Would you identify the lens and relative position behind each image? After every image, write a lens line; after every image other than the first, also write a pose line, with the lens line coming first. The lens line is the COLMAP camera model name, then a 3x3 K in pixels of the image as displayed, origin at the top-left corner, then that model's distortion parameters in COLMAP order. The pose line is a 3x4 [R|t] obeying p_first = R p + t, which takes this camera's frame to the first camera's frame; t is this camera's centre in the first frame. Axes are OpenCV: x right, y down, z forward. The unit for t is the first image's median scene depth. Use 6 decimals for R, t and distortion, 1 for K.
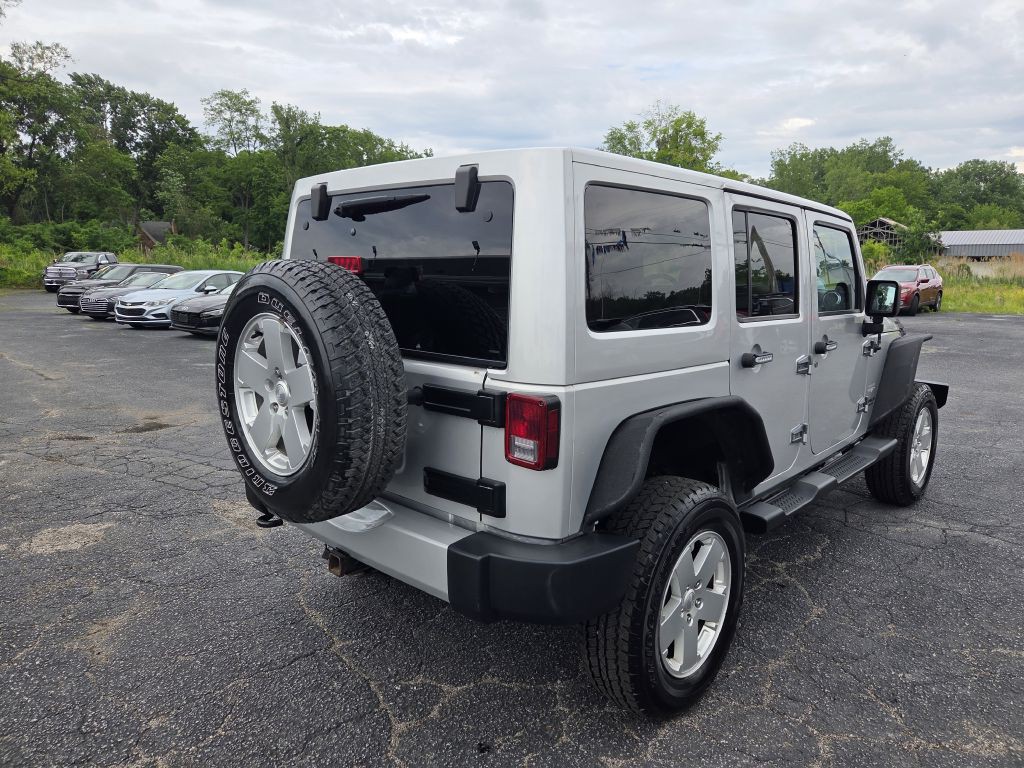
lens RADIAL K [[697.8, 0, 518.2], [0, 697.8, 387.9], [0, 0, 1]] dist [0.072866, -0.061312]
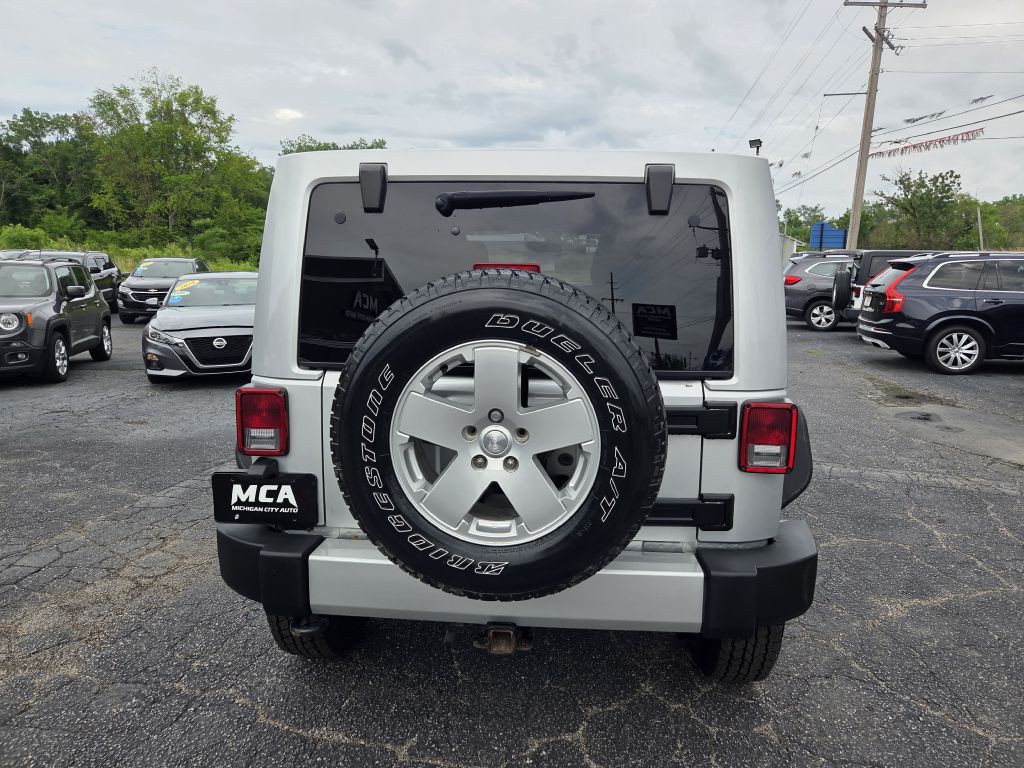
lens RADIAL K [[697.8, 0, 518.2], [0, 697.8, 387.9], [0, 0, 1]] dist [0.072866, -0.061312]
pose [[0.773733, -0.113510, 0.623260, -0.825304], [0.103630, 0.993243, 0.052243, -0.092147], [-0.624979, 0.024167, 0.780268, 0.398392]]
